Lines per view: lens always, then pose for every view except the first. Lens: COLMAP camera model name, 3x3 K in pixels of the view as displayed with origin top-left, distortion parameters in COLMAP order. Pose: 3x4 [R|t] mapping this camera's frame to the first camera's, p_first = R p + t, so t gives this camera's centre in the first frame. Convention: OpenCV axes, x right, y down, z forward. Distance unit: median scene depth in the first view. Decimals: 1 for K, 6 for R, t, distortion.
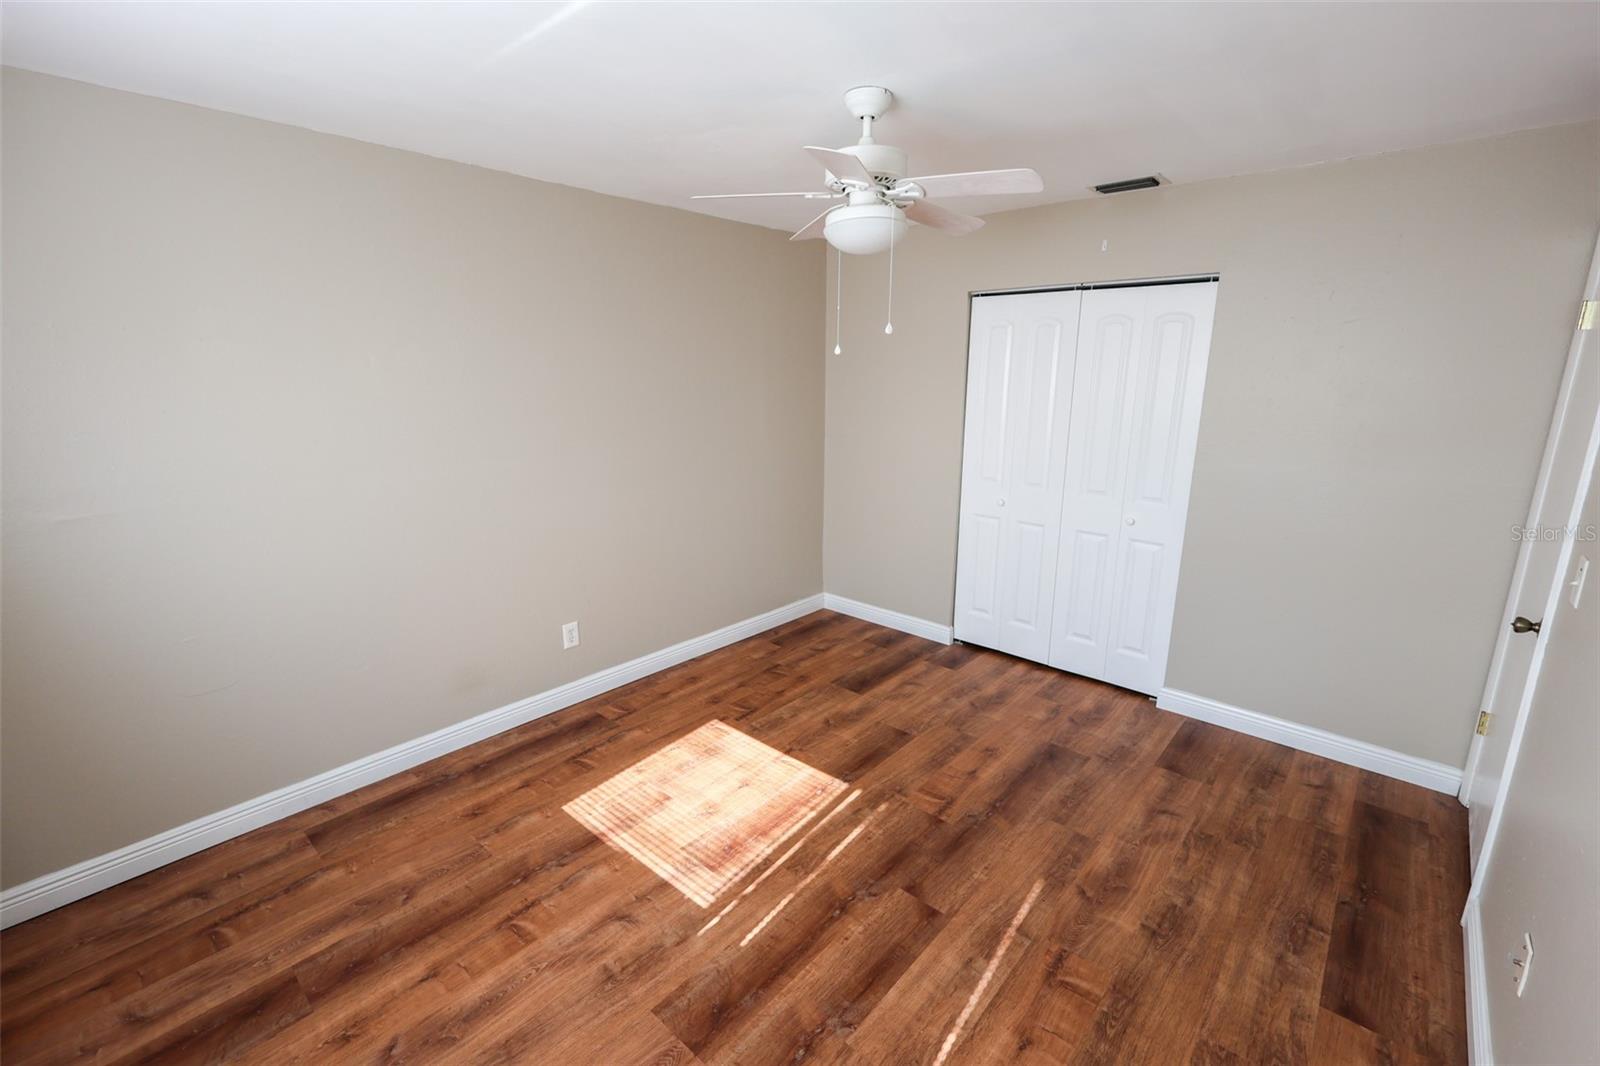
lens RADIAL K [[698.5, 0, 777.9], [0, 698.5, 537.1], [0, 0, 1]] dist [-0.000604, 0.001276]
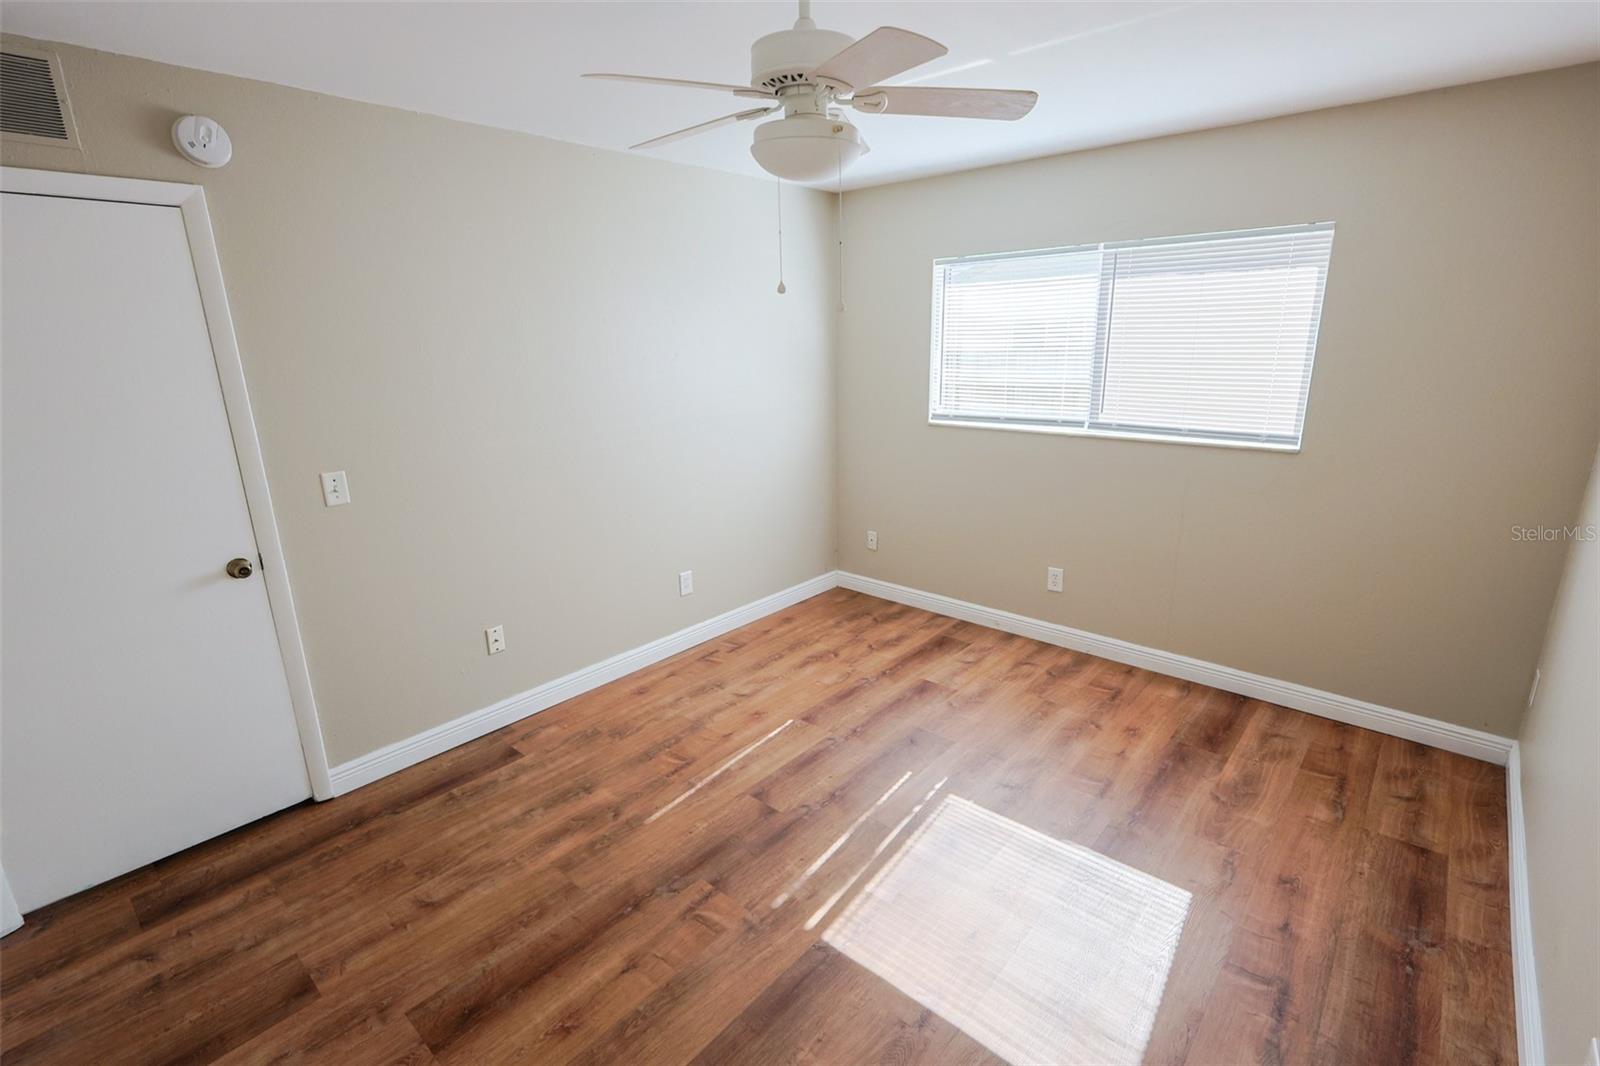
lens RADIAL K [[732.2, 0, 812.0], [0, 732.2, 533.4], [0, 0, 1]] dist [0.004430, 0.000392]
pose [[-0.998780, 0.029991, -0.039234, 0.135573], [0.007186, 0.874278, 0.485372, -0.375465], [0.048858, 0.484498, -0.873427, 1.542059]]
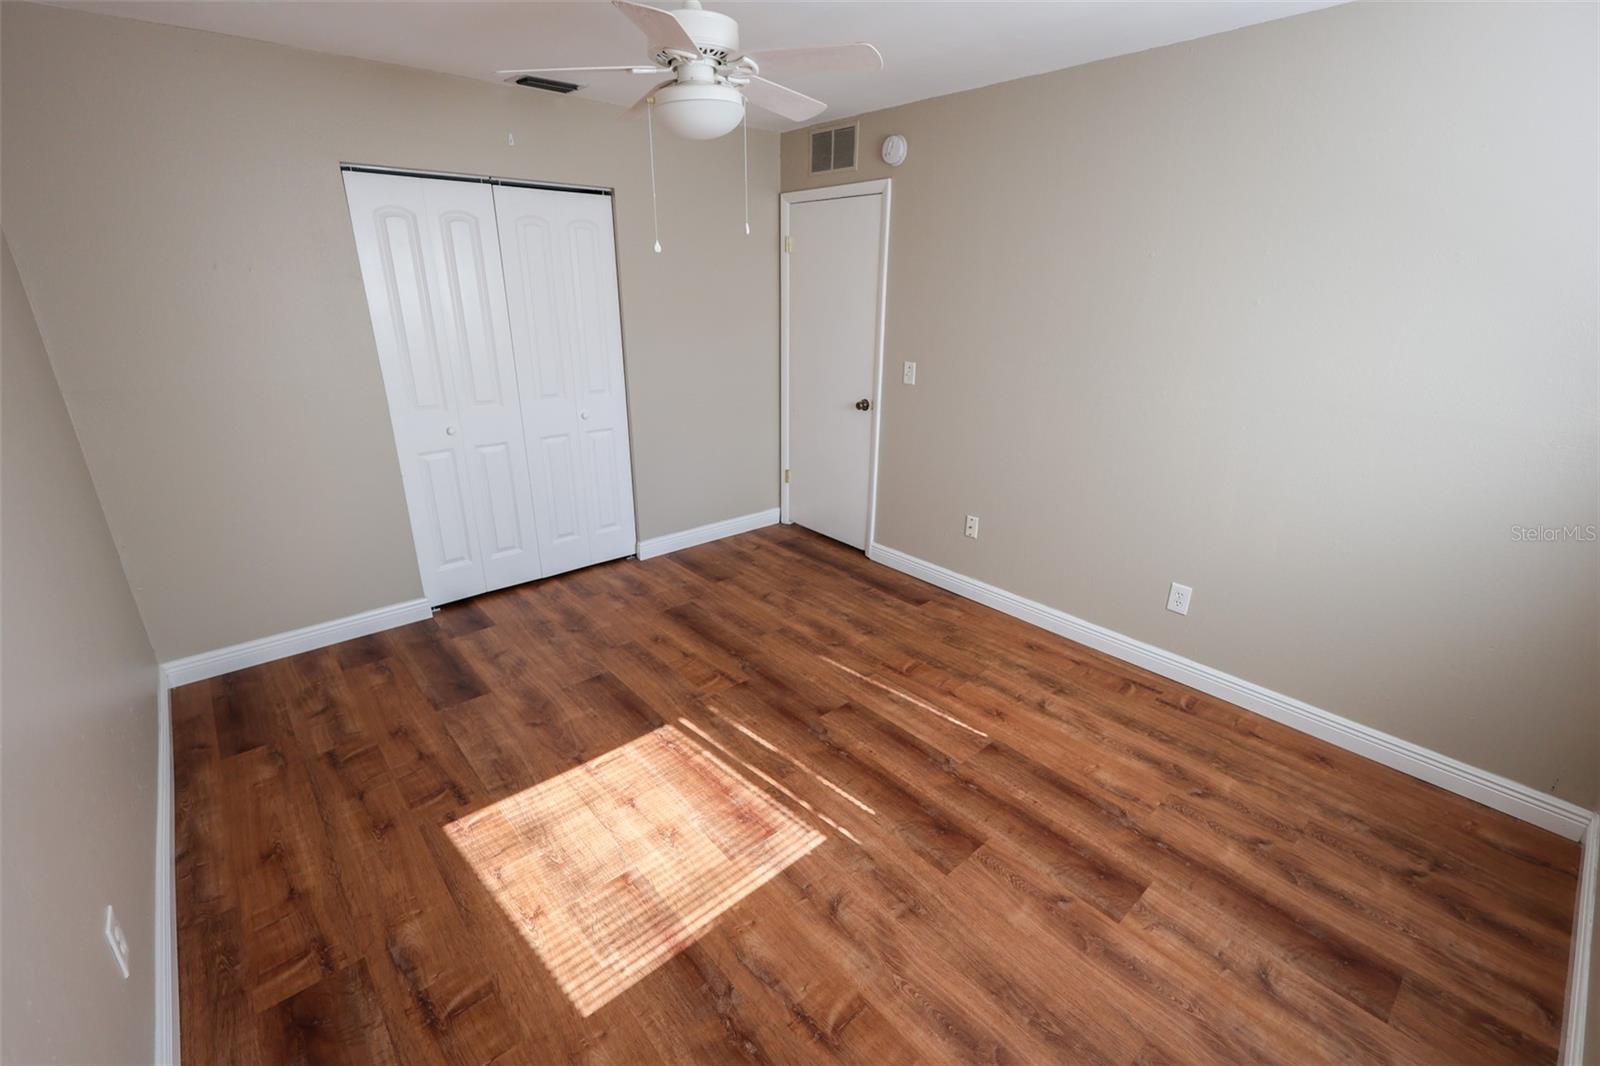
lens RADIAL K [[698.5, 0, 812.6], [0, 698.5, 546.1], [0, 0, 1]] dist [-0.000604, 0.001276]
pose [[0.089609, -0.356166, 0.930116, -0.732319], [0.228045, 0.916401, 0.328944, -0.148860], [-0.969518, 0.182632, 0.163339, 0.651872]]
